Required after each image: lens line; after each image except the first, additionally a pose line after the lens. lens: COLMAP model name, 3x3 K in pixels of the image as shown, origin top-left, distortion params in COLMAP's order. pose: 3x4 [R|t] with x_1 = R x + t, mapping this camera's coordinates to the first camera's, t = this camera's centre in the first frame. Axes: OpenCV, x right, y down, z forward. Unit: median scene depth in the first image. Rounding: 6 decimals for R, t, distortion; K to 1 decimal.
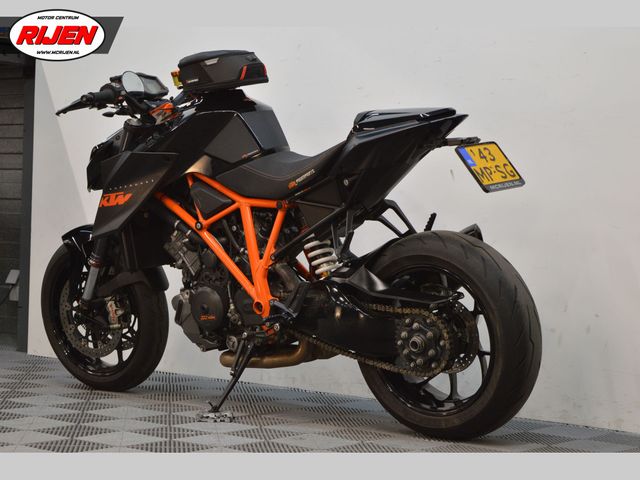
lens RADIAL K [[1514.3, 0, 320.0], [0, 1514.3, 240.0], [0, 0, 1]] dist [0.012937, -0.082578]
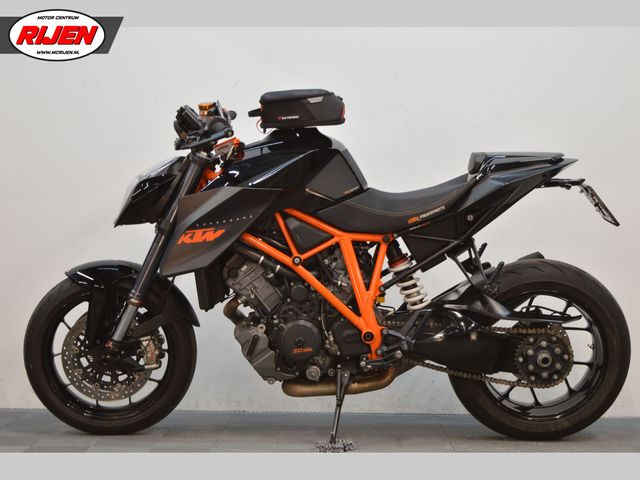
lens RADIAL K [[1306.4, 0, 320.0], [0, 1306.4, 240.0], [0, 0, 1]] dist [0.004323, 0.146683]
pose [[0.779678, -0.021162, 0.625823, -0.624349], [0.023523, 0.999713, 0.004499, -0.027154], [-0.625739, 0.011213, 0.779952, 0.312218]]
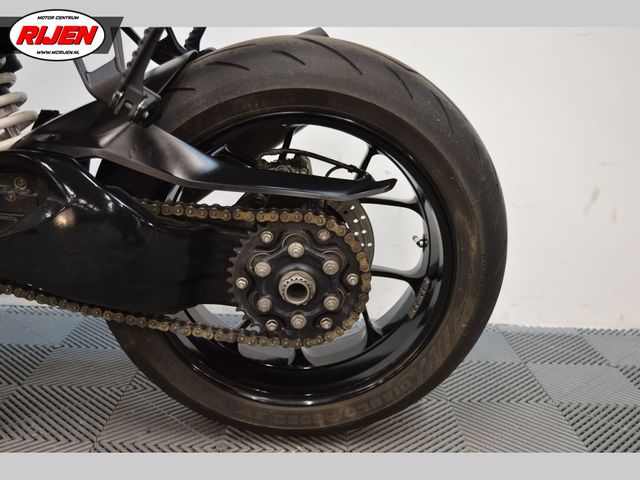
lens RADIAL K [[655.3, 0, 320.0], [0, 655.3, 240.0], [0, 0, 1]] dist [-0.105379, -0.001563]
pose [[0.776558, -0.130862, 0.616305, -0.046836], [-0.004410, 0.977039, 0.213015, 0.011485], [-0.630030, -0.168136, 0.758151, 0.779393]]
